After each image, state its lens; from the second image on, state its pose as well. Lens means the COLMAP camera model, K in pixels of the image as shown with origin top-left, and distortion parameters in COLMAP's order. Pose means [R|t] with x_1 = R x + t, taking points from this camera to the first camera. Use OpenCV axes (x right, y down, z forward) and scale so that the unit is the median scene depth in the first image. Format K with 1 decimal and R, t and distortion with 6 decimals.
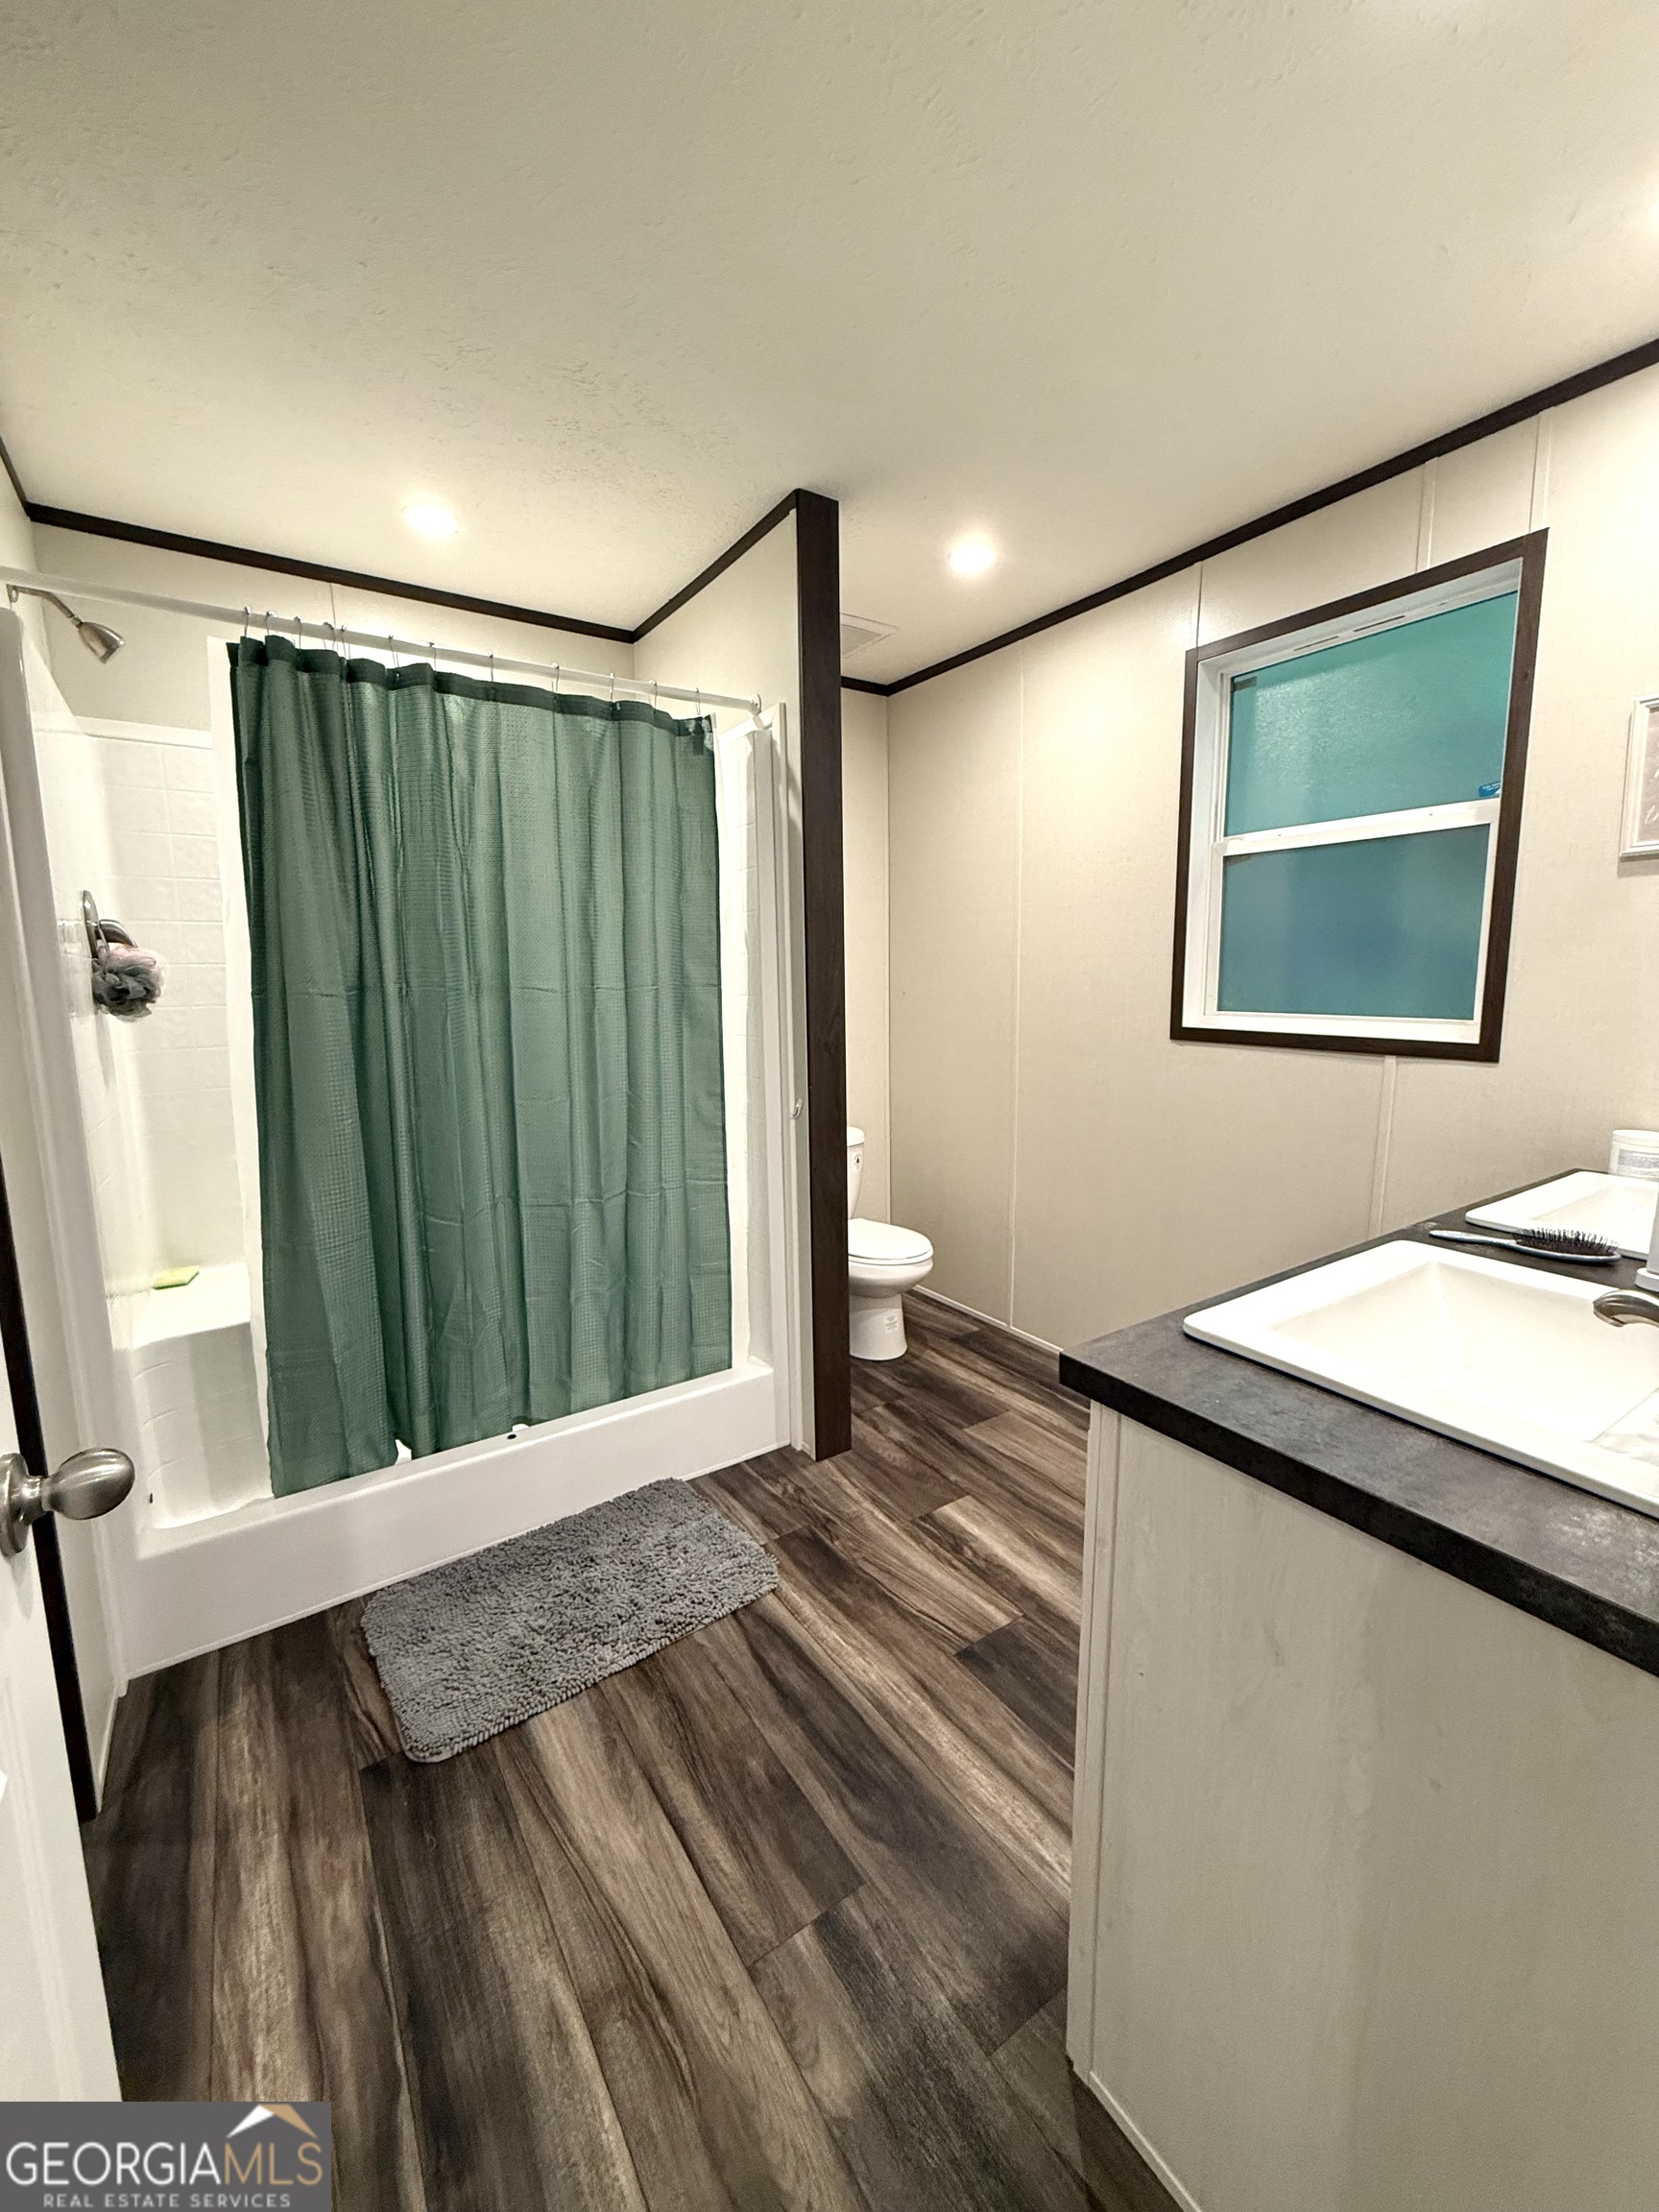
lens RADIAL K [[878.2, 0, 822.2], [0, 878.2, 1113.0], [0, 0, 1]] dist [-0.001984, 0.000731]
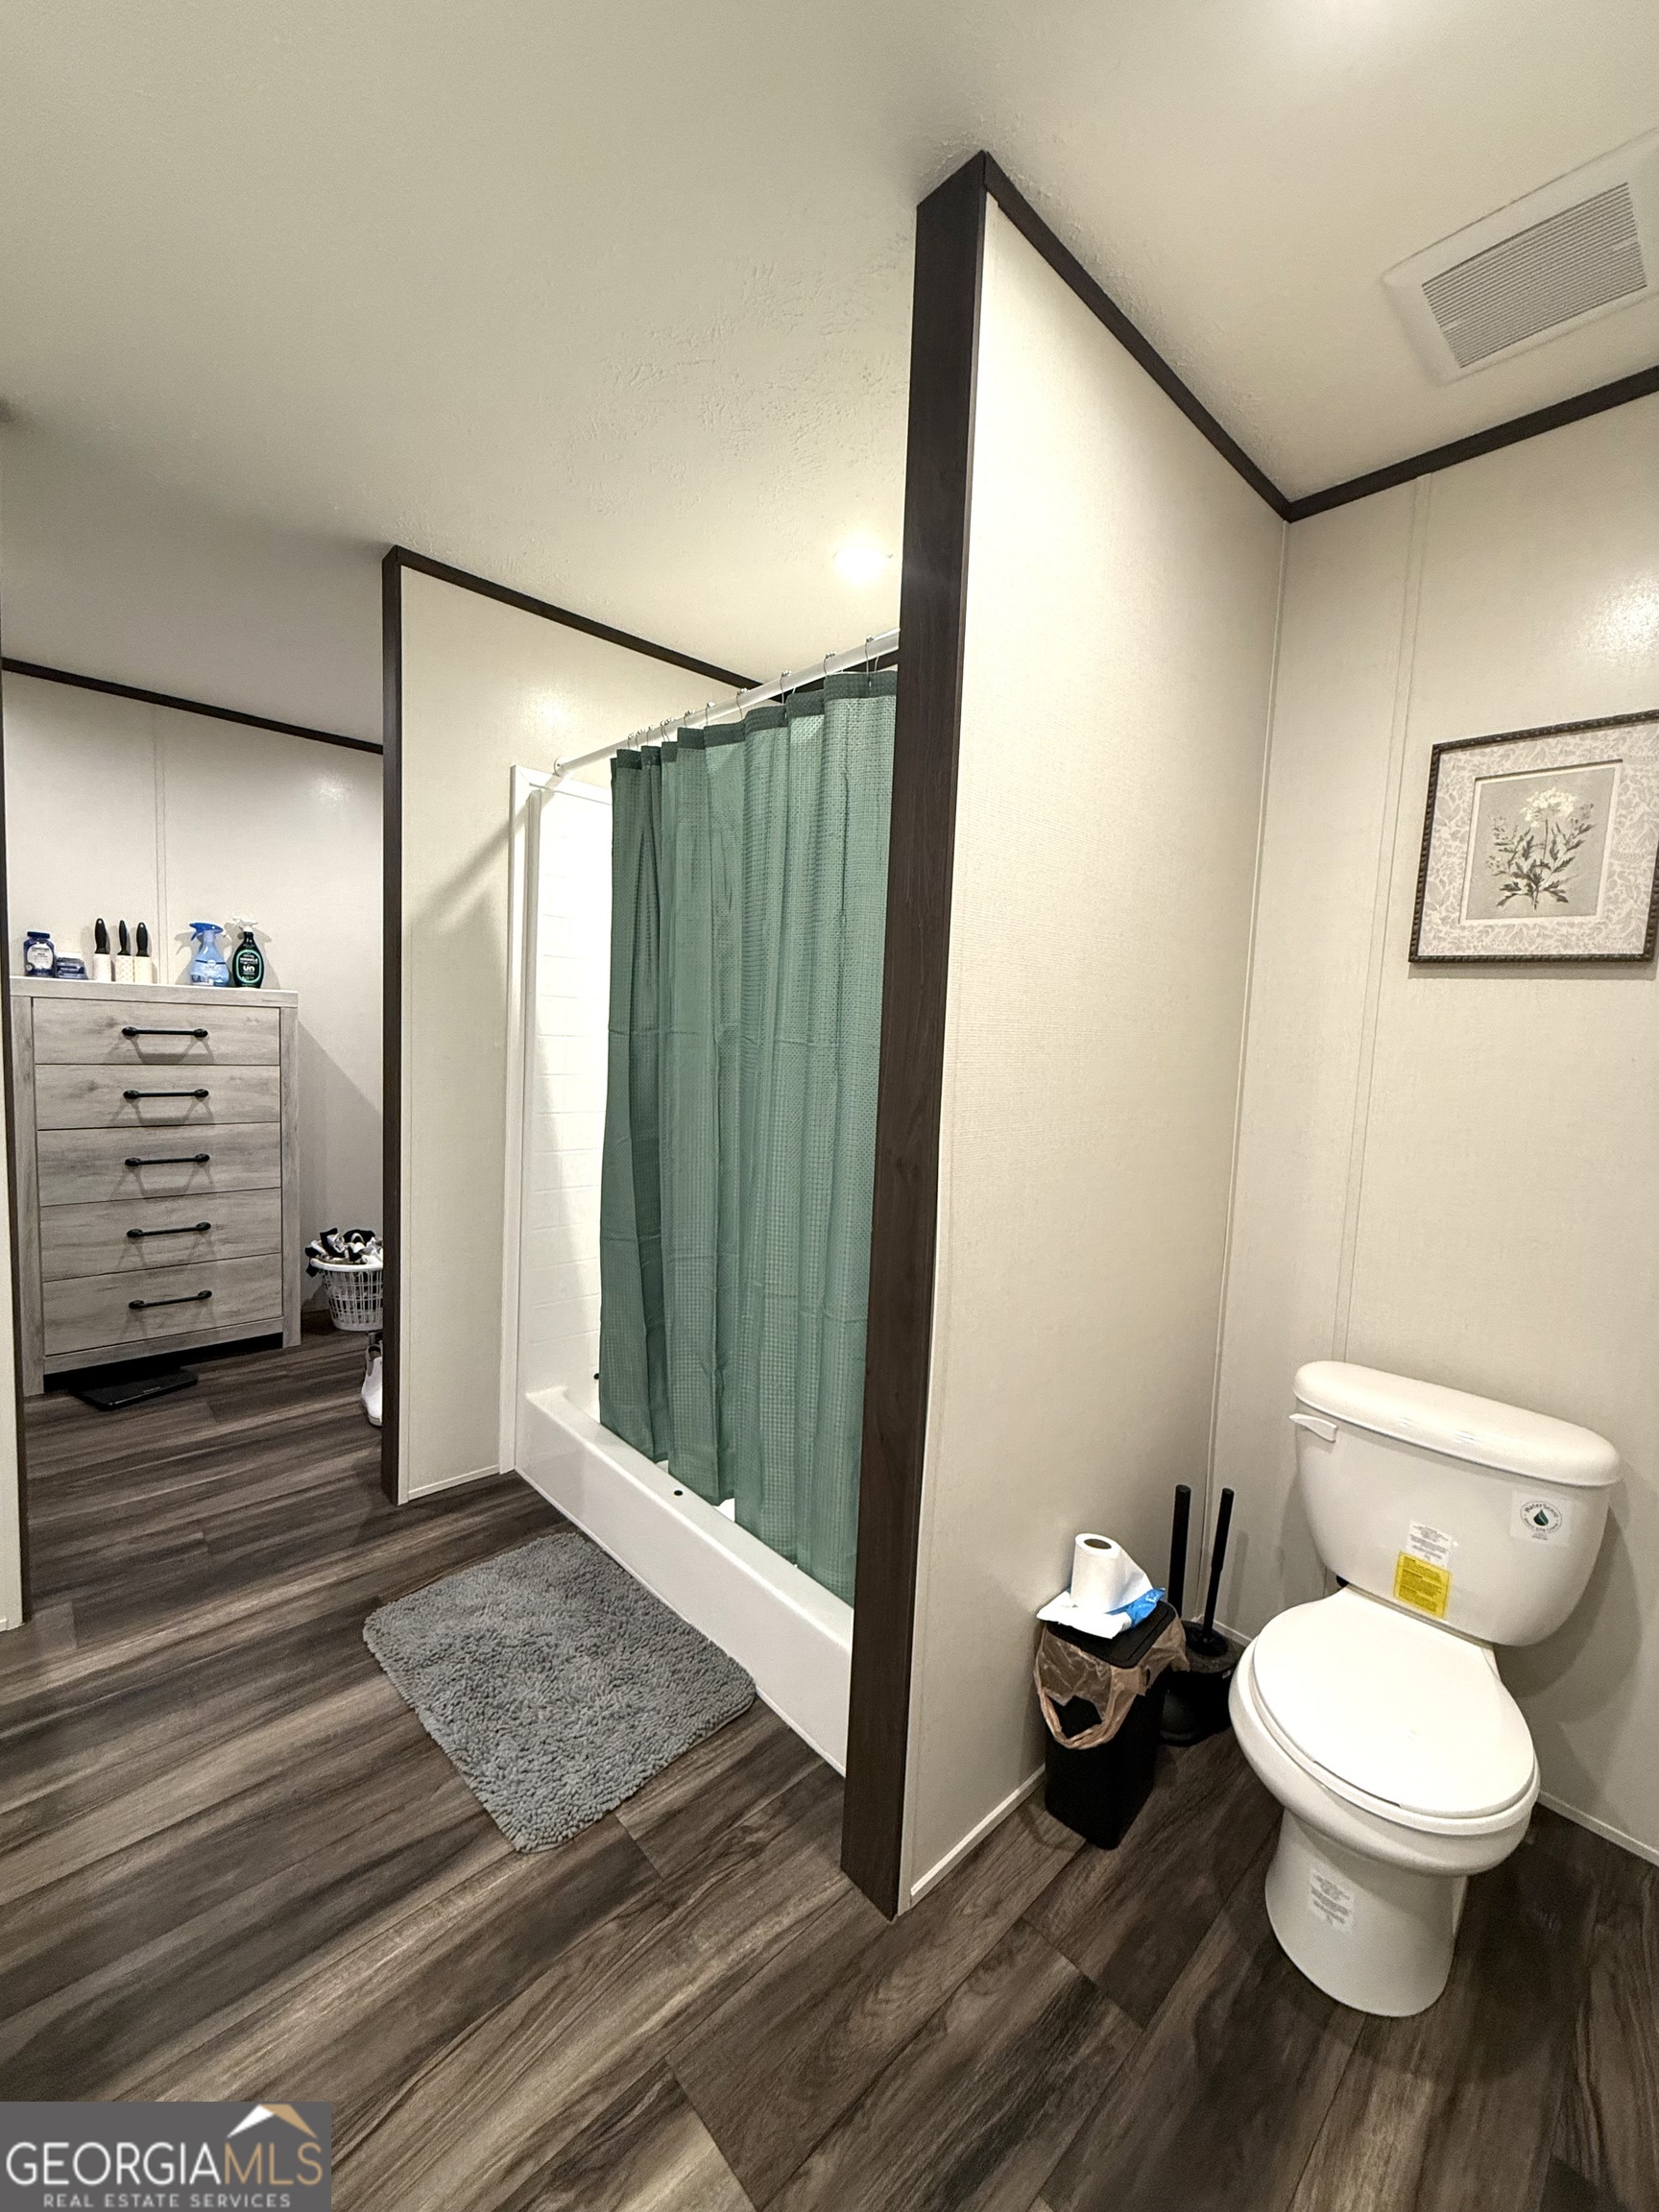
lens RADIAL K [[878.2, 0, 844.2], [0, 878.2, 1115.9], [0, 0, 1]] dist [-0.001984, 0.000731]
pose [[0.170796, 0.128228, -0.976927, 0.837538], [-0.203538, 0.974702, 0.092351, -0.242511], [0.964054, 0.183069, 0.192575, 1.333737]]
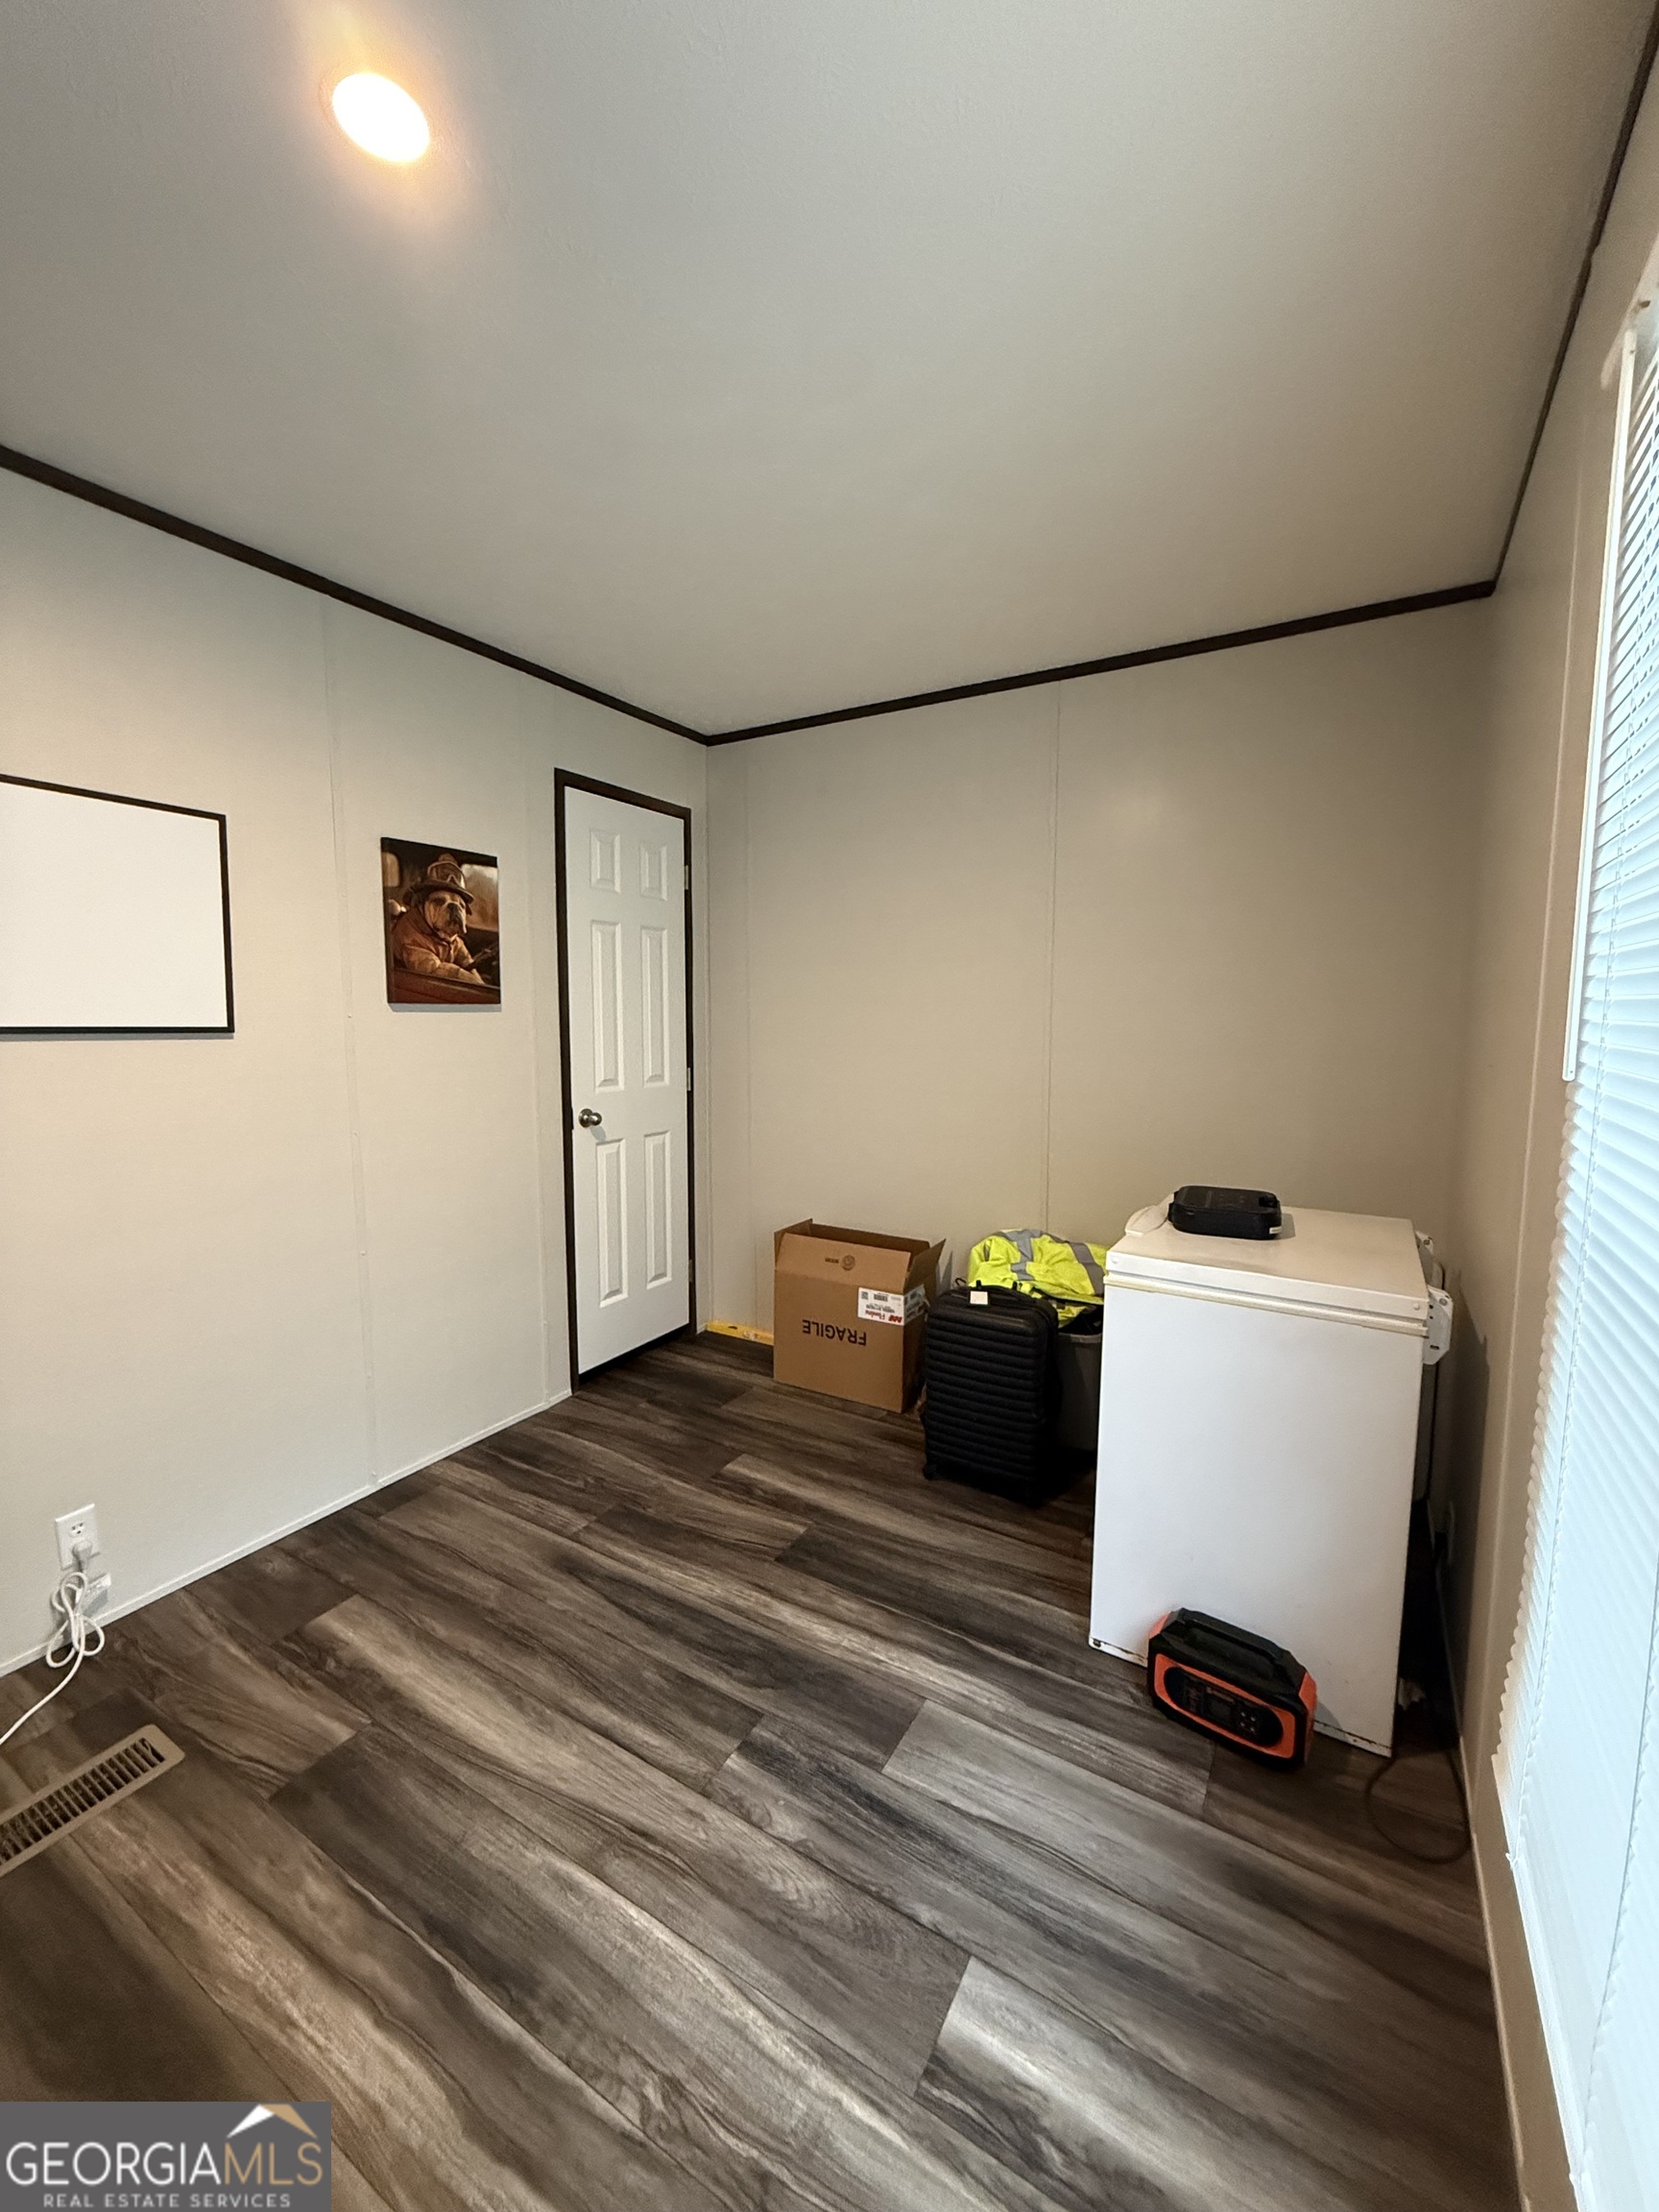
lens RADIAL K [[878.2, 0, 828.6], [0, 878.2, 1112.6], [0, 0, 1]] dist [-0.001984, 0.000731]
pose [[0.902640, -0.035163, 0.428957, -0.356626], [0.051290, 0.998343, -0.026089, 0.010584], [-0.427329, 0.045550, 0.902948, -0.247112]]
